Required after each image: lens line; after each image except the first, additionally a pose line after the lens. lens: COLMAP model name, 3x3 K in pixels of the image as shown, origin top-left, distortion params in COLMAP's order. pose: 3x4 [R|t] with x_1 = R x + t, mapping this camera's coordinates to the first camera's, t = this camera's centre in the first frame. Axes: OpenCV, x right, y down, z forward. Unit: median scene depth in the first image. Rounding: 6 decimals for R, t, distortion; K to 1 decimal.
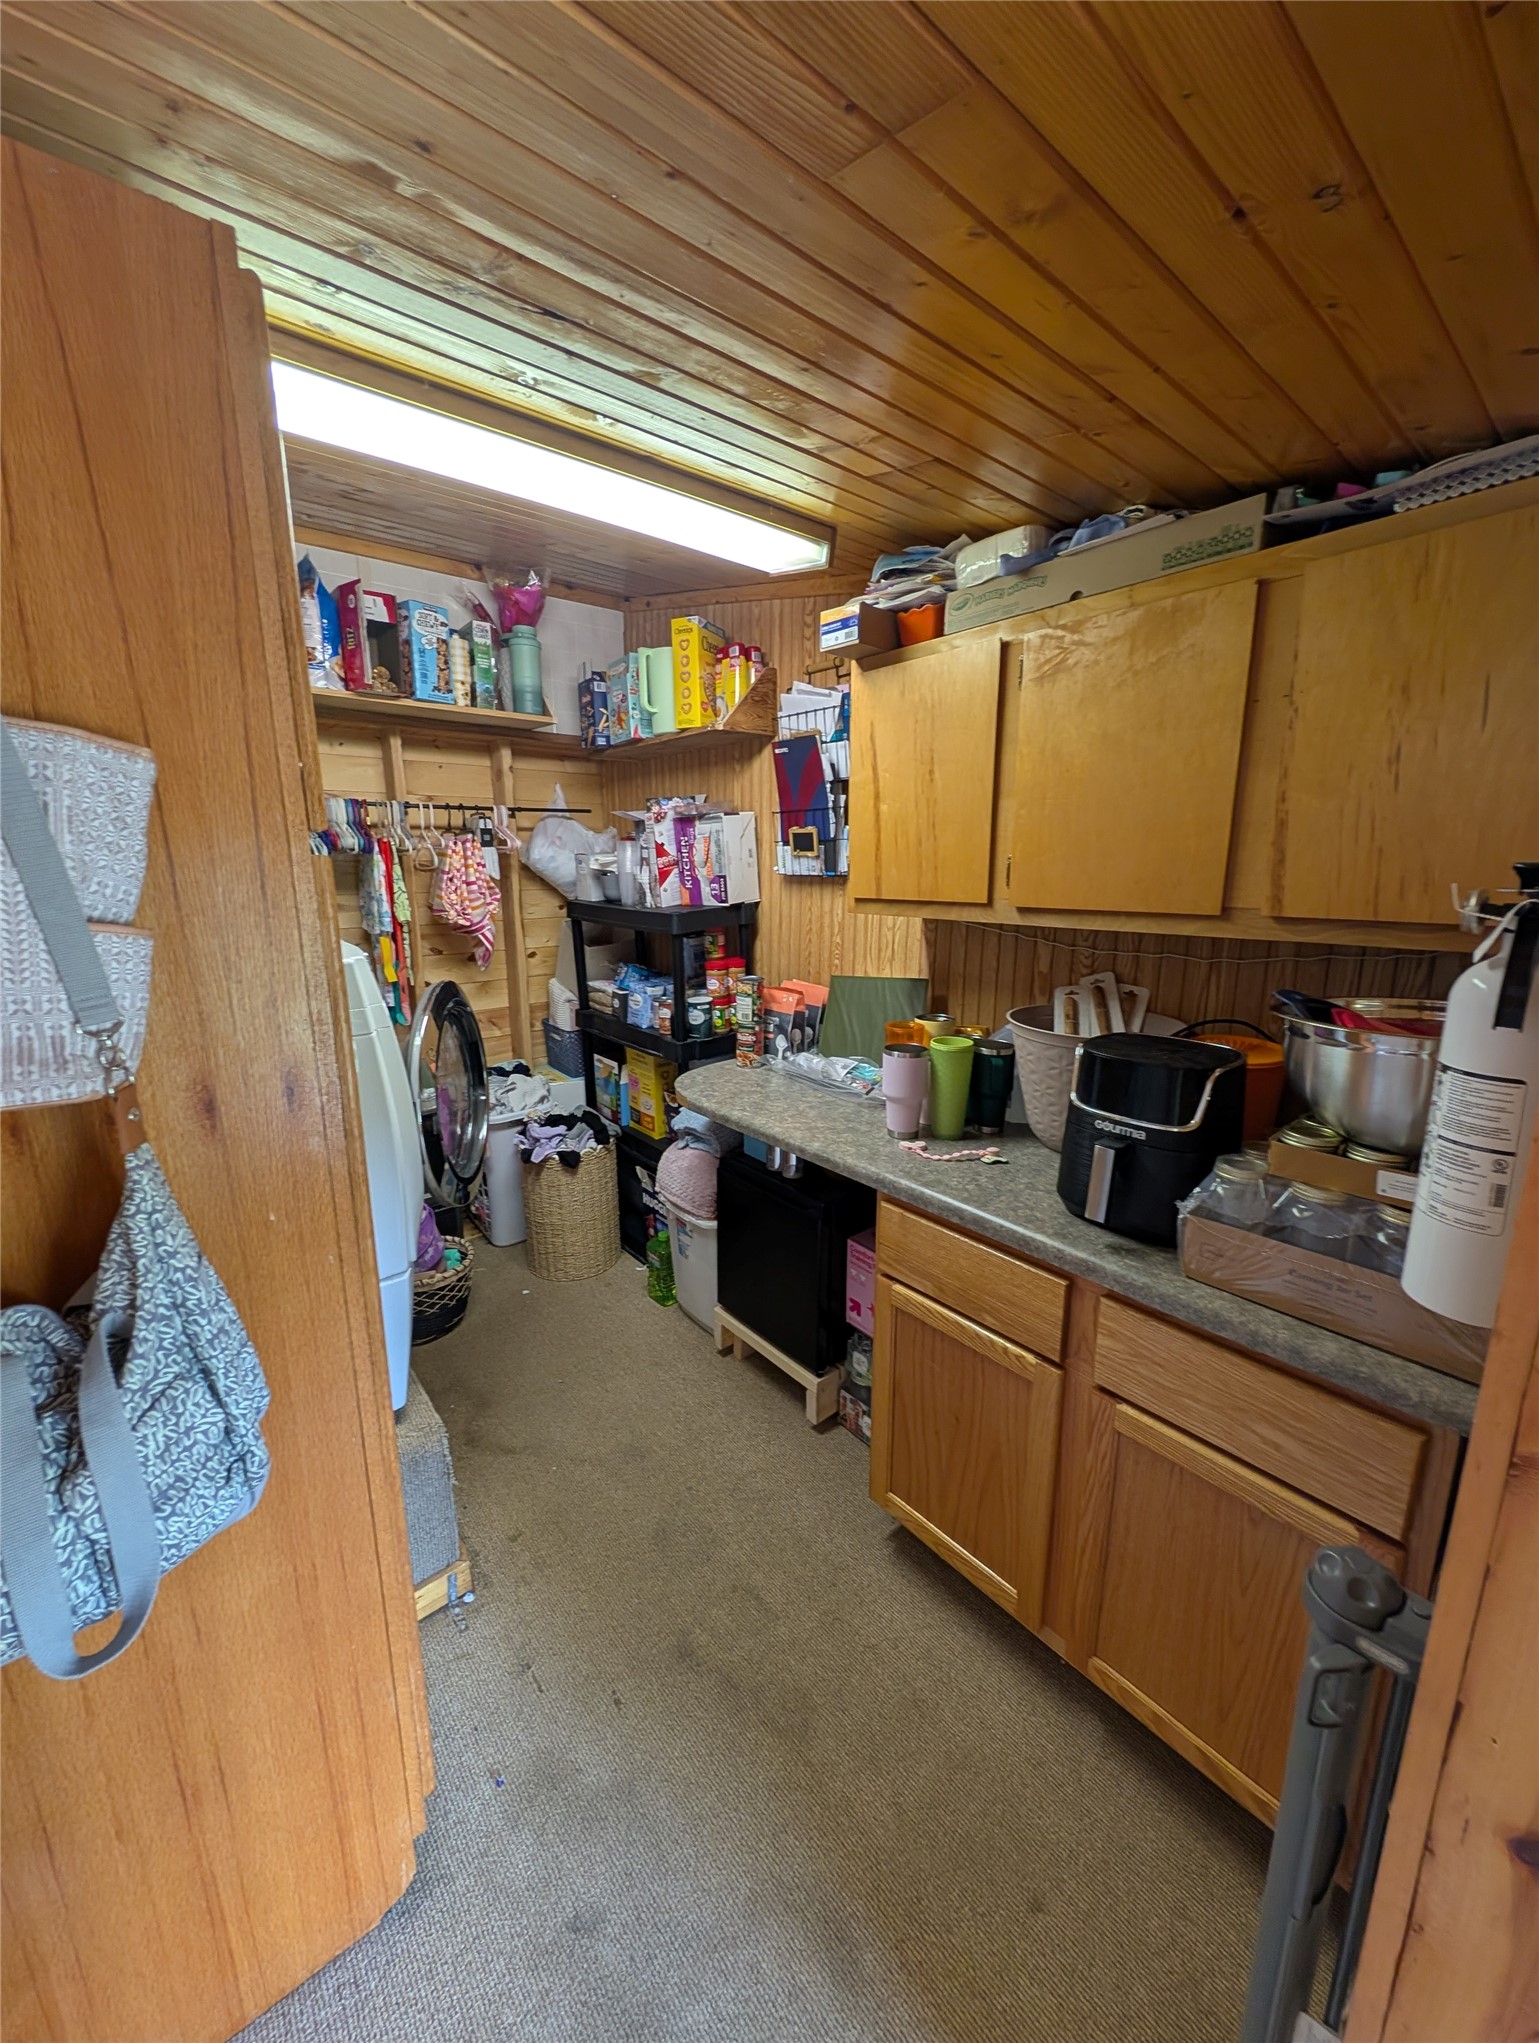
lens RADIAL K [[770.6, 0, 769.5], [0, 770.6, 1021.5], [0, 0, 1]] dist [0.017737, -0.007164]
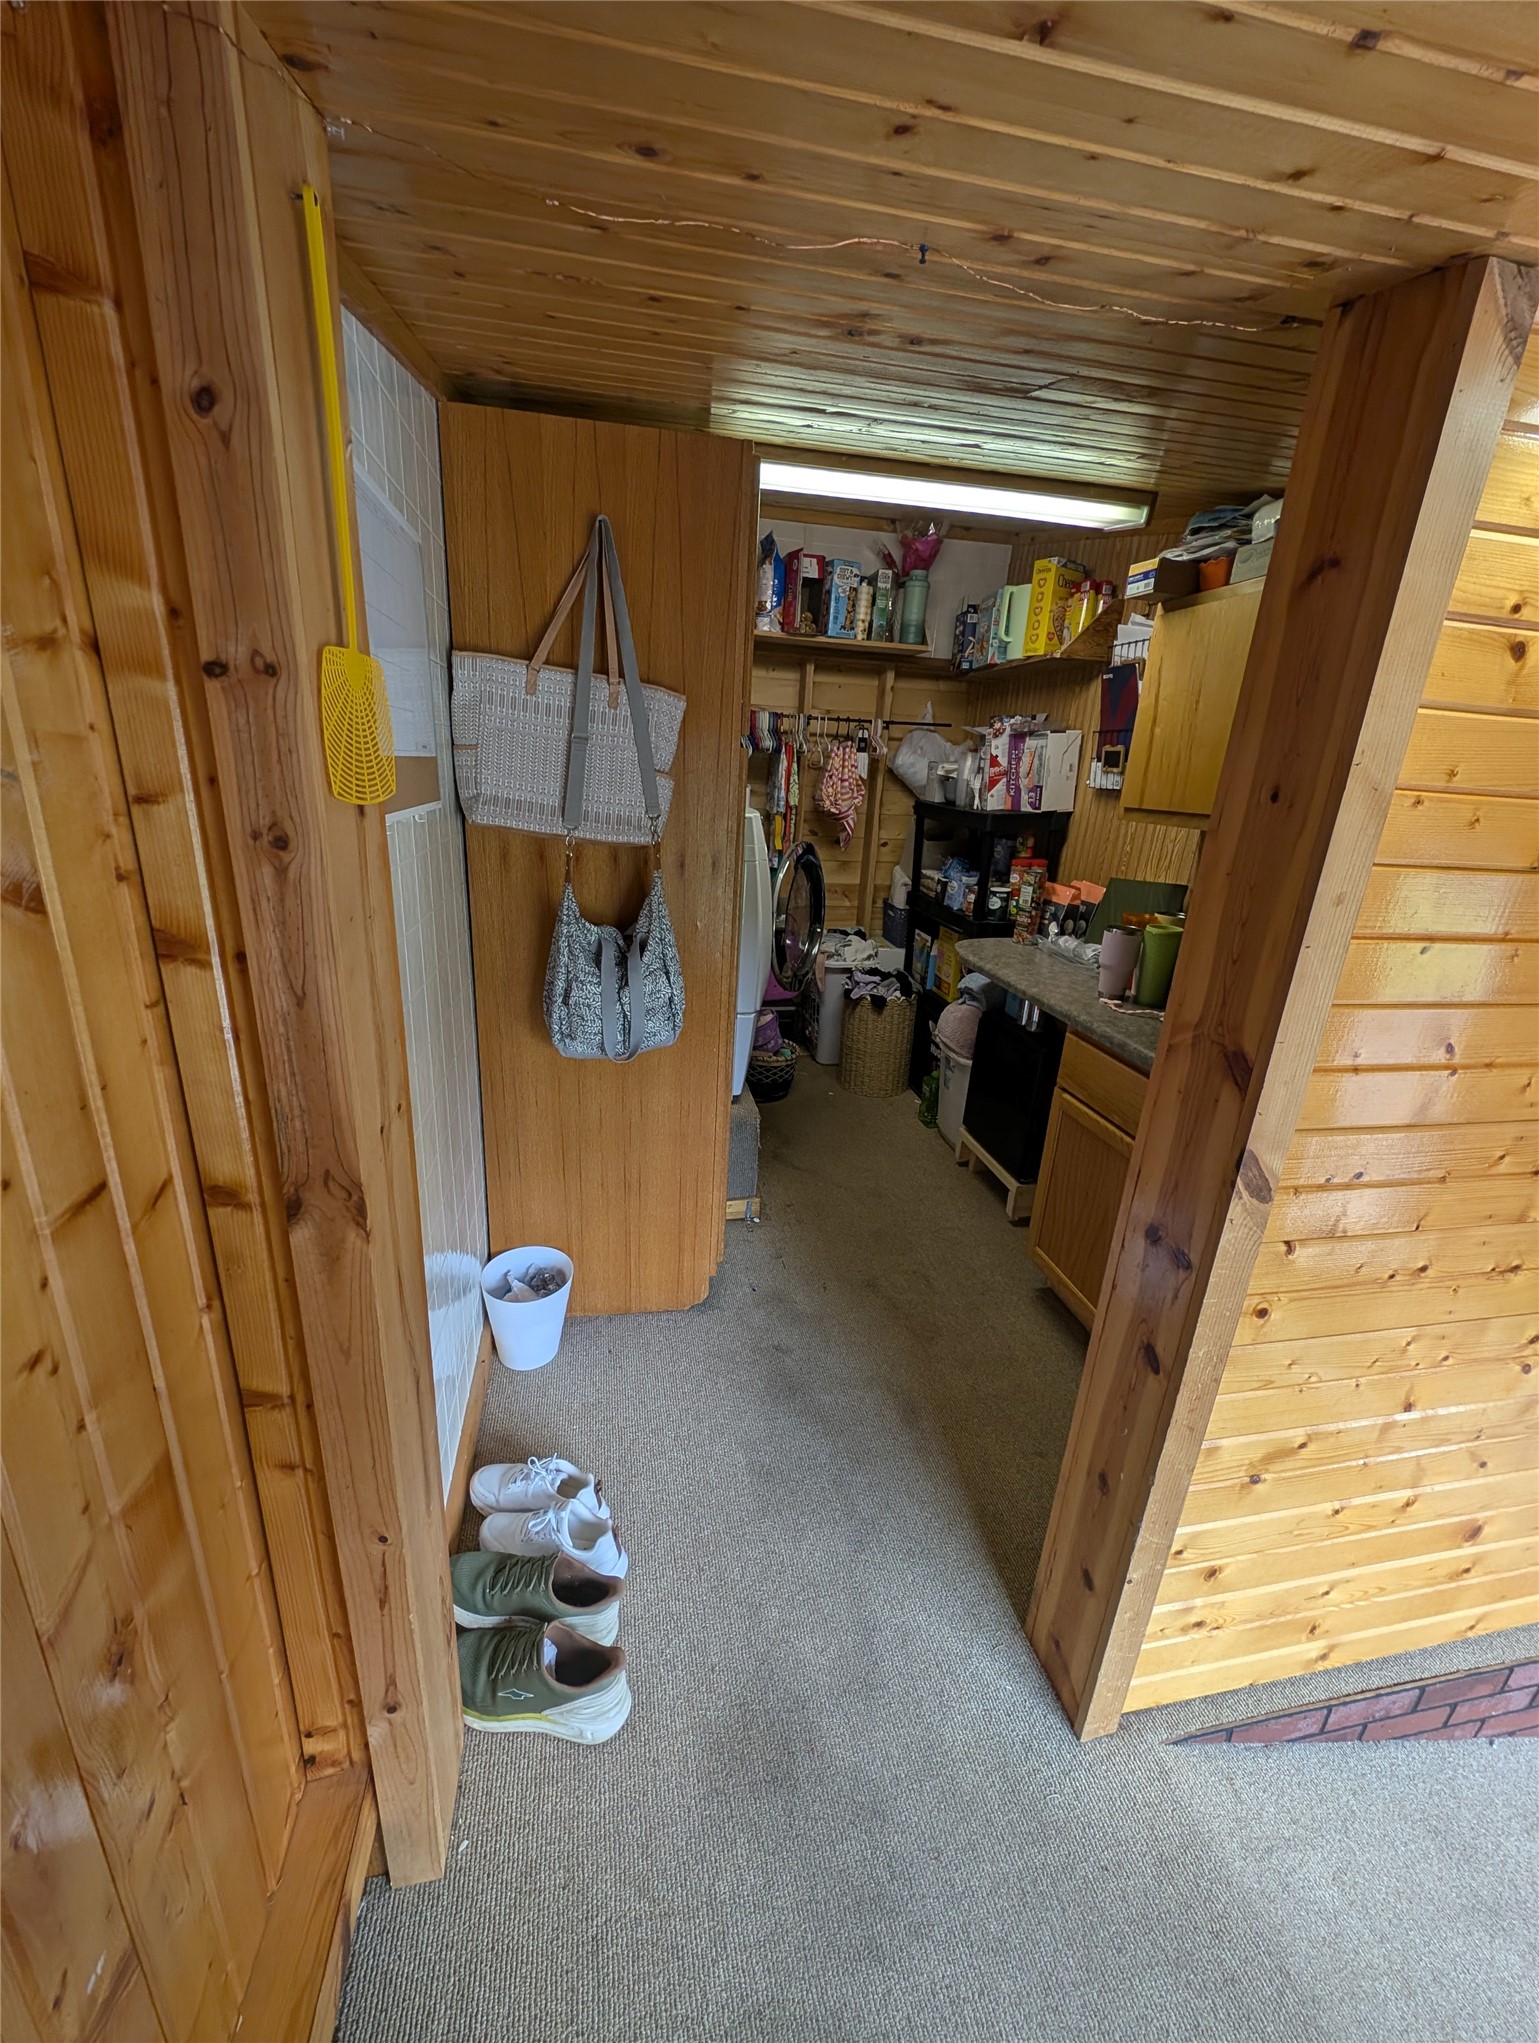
lens RADIAL K [[824.9, 0, 769.5], [0, 824.9, 1021.5], [0, 0, 1]] dist [0.028991, -0.000070]
pose [[0.878108, 0.190904, -0.438727, 0.200017], [-0.154432, 0.980961, 0.117753, 0.078133], [0.452854, -0.035646, 0.890872, -0.325218]]
